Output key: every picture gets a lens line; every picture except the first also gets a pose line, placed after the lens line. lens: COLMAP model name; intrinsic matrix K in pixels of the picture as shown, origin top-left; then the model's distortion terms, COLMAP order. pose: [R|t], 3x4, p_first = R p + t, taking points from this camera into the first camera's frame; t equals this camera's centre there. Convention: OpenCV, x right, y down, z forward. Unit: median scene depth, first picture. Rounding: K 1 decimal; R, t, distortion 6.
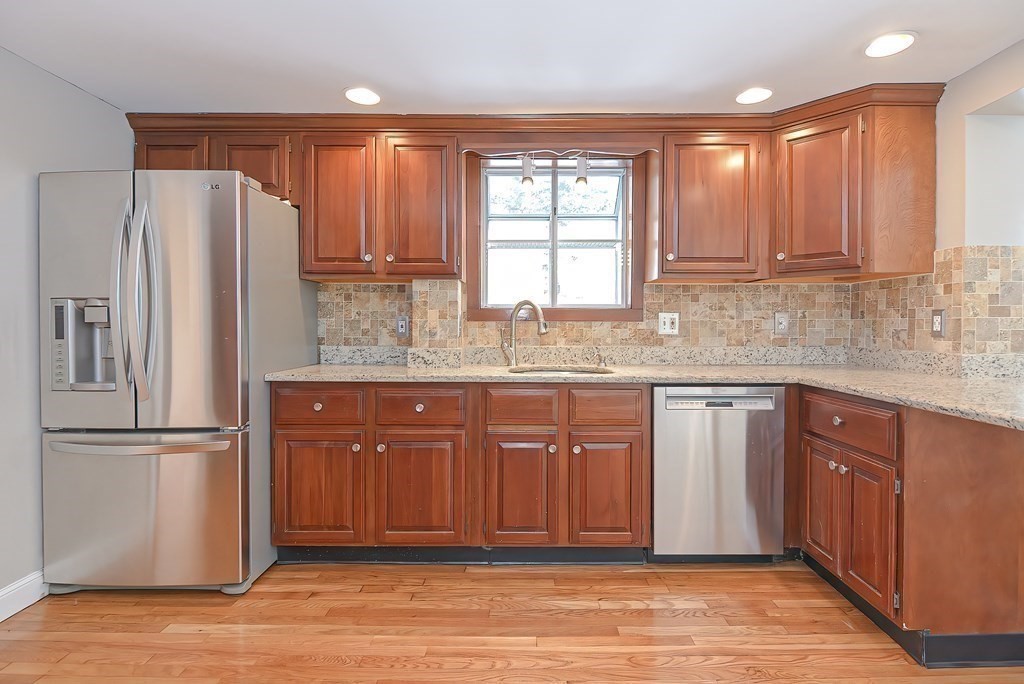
lens RADIAL K [[515.5, 0, 520.6], [0, 515.5, 328.5], [0, 0, 1]] dist [0.003149, 0.000797]
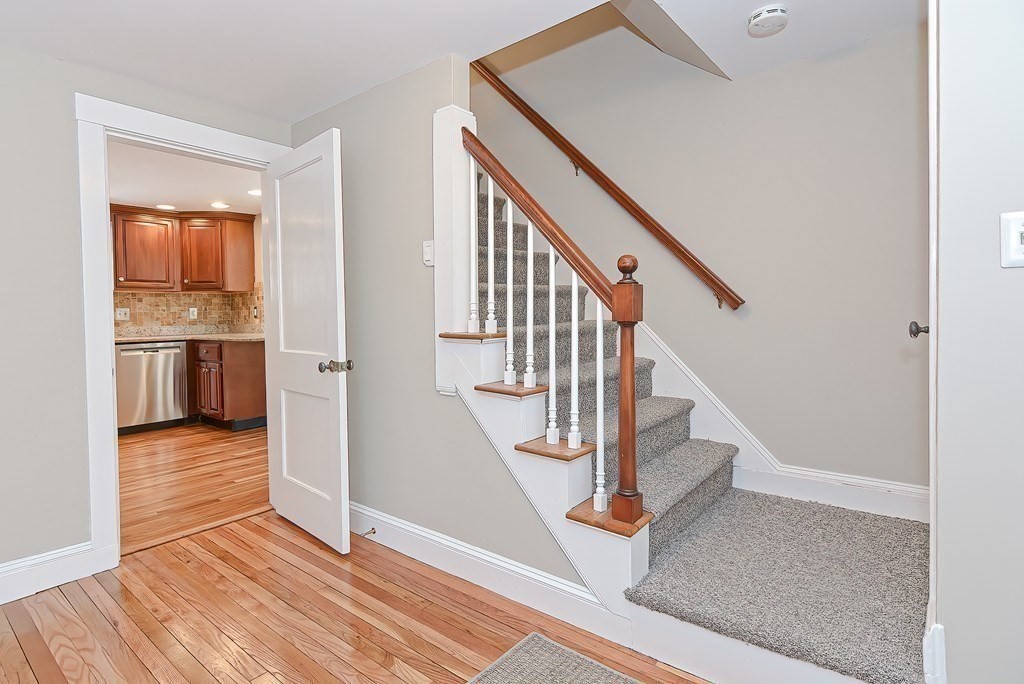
lens RADIAL K [[515.5, 0, 520.6], [0, 515.5, 328.5], [0, 0, 1]] dist [0.003149, 0.000797]
pose [[0.605424, -0.034088, 0.795173, -0.339882], [0.023150, 0.999414, 0.025218, 0.030309], [-0.795566, 0.003141, 0.605858, -1.322763]]
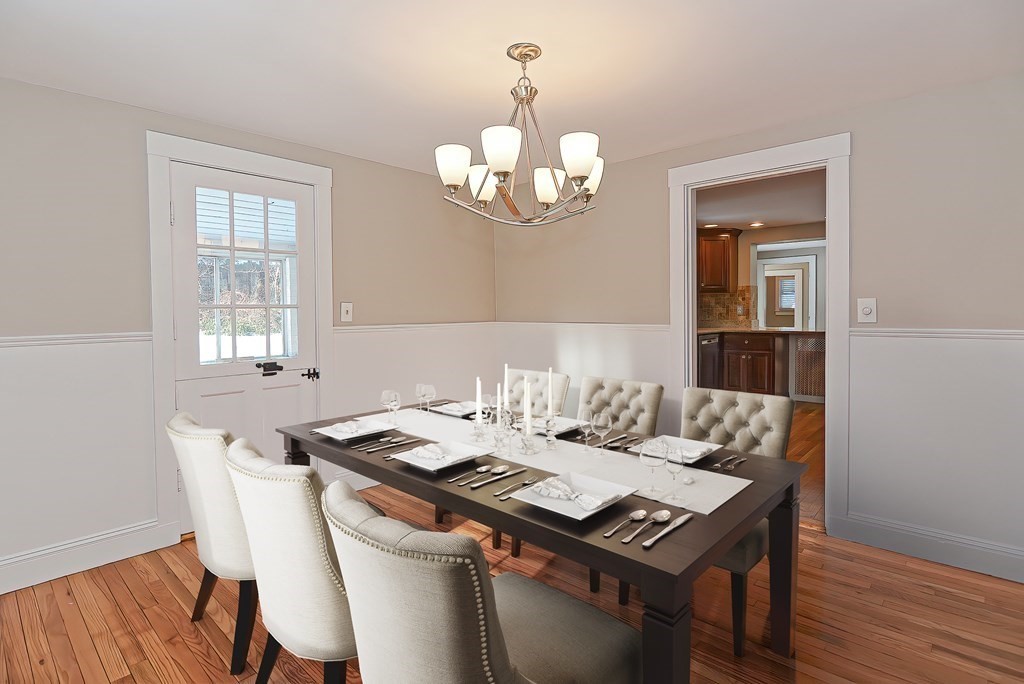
lens RADIAL K [[515.5, 0, 520.6], [0, 515.5, 328.5], [0, 0, 1]] dist [0.003149, 0.000797]
pose [[0.659010, -0.030982, 0.751496, -2.024085], [0.008849, 0.999401, 0.033442, -0.014400], [-0.752082, -0.015389, 0.658889, -0.011586]]
